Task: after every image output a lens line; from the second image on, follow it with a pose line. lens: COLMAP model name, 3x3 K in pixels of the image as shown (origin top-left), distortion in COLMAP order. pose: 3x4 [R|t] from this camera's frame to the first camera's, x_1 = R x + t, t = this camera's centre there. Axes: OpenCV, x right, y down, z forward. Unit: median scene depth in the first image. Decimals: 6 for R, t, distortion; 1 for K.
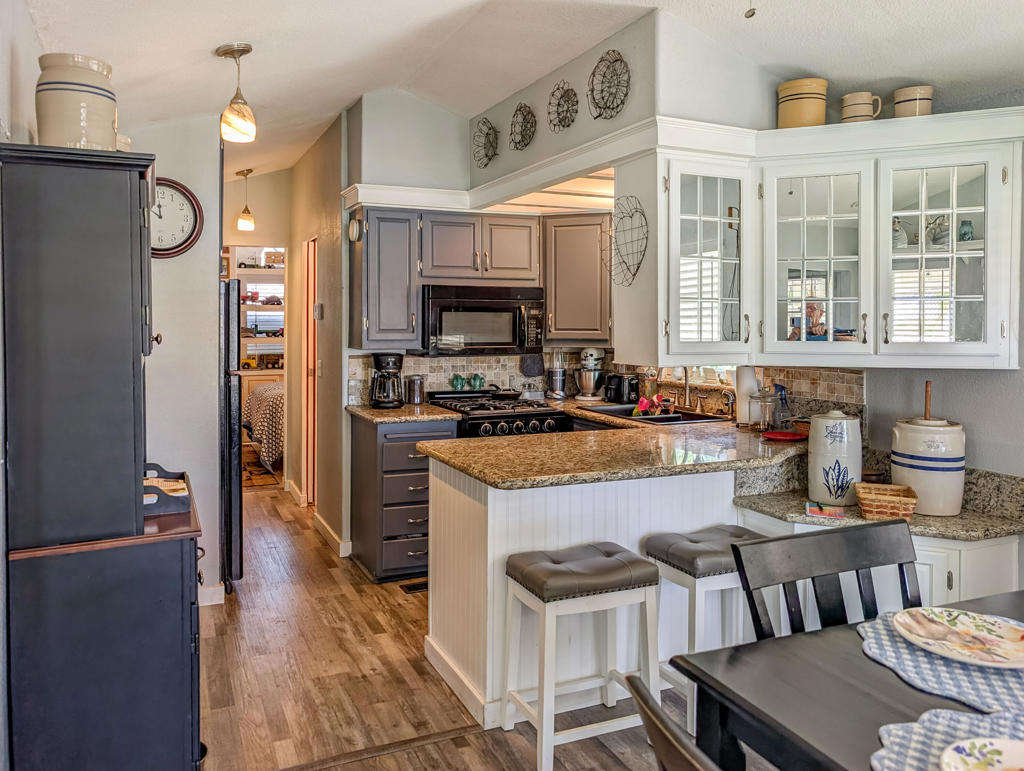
lens RADIAL K [[784.1, 0, 509.5], [0, 784.1, 382.5], [0, 0, 1]] dist [-0.010016, 0.007119]
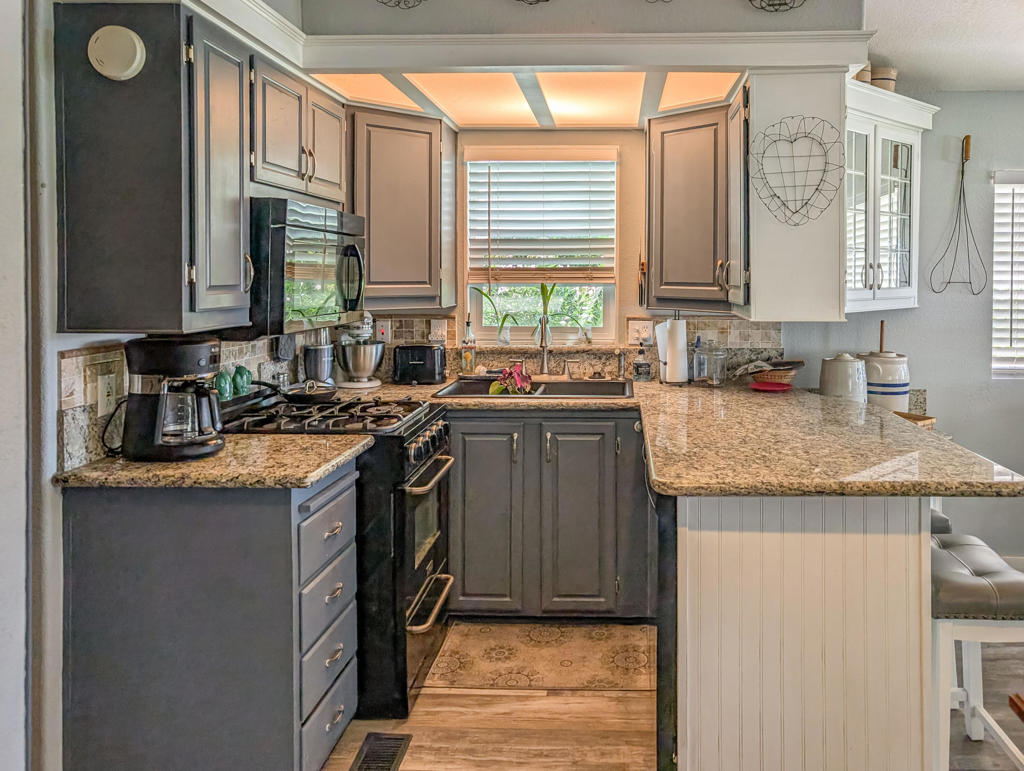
lens RADIAL K [[784.1, 0, 514.4], [0, 784.1, 380.7], [0, 0, 1]] dist [-0.010016, 0.007119]
pose [[0.437883, -0.121046, 0.890846, -0.494495], [0.074764, 0.992365, 0.098090, -0.043912], [-0.895918, 0.023651, 0.443589, 0.612701]]
